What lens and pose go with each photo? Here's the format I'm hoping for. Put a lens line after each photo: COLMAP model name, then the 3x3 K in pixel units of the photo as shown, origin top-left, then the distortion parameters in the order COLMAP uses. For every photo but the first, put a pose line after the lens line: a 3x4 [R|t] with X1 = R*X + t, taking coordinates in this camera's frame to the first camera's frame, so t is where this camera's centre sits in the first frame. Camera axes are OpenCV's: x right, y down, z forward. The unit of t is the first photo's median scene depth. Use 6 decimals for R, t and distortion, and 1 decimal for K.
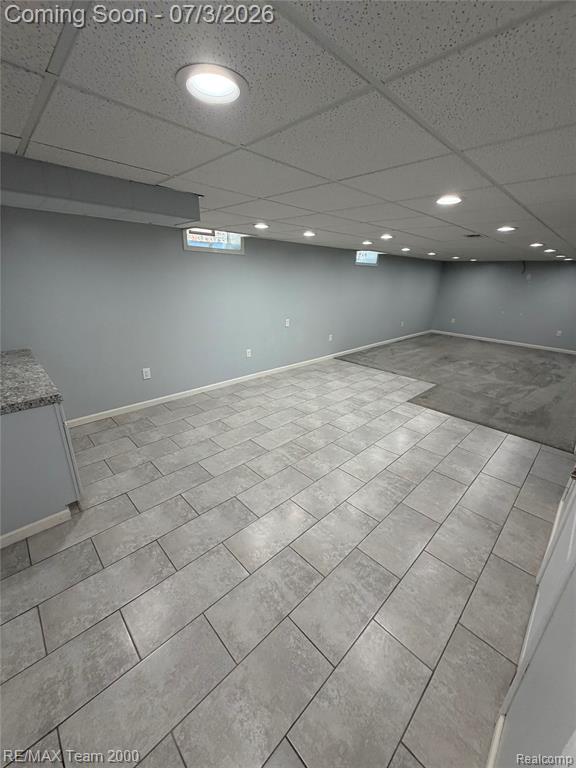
lens RADIAL K [[306.6, 0, 287.7], [0, 306.6, 381.5], [0, 0, 1]] dist [0.001935, 0.001174]
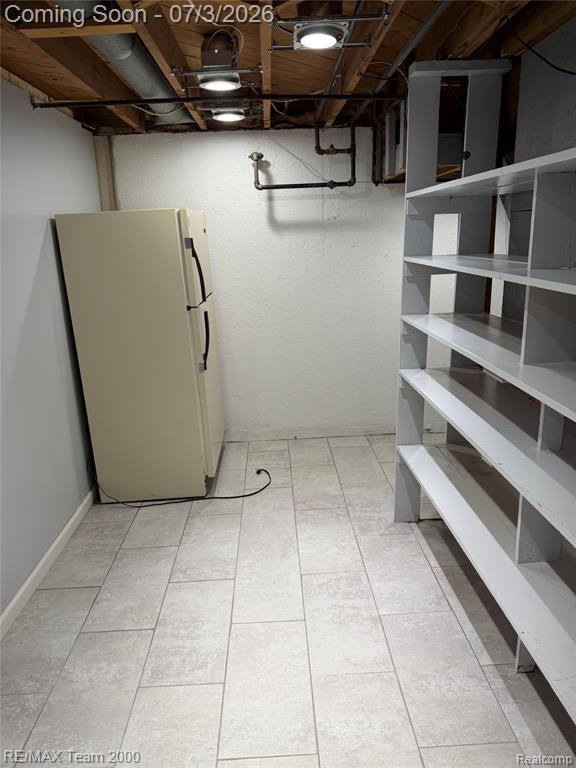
lens RADIAL K [[543.9, 0, 285.6], [0, 543.9, 386.9], [0, 0, 1]] dist [0.049968, -0.067036]
pose [[0.675681, -0.260298, 0.689710, -0.723067], [0.285474, 0.954979, 0.080744, -0.004453], [-0.679676, 0.142337, 0.719570, 0.022846]]
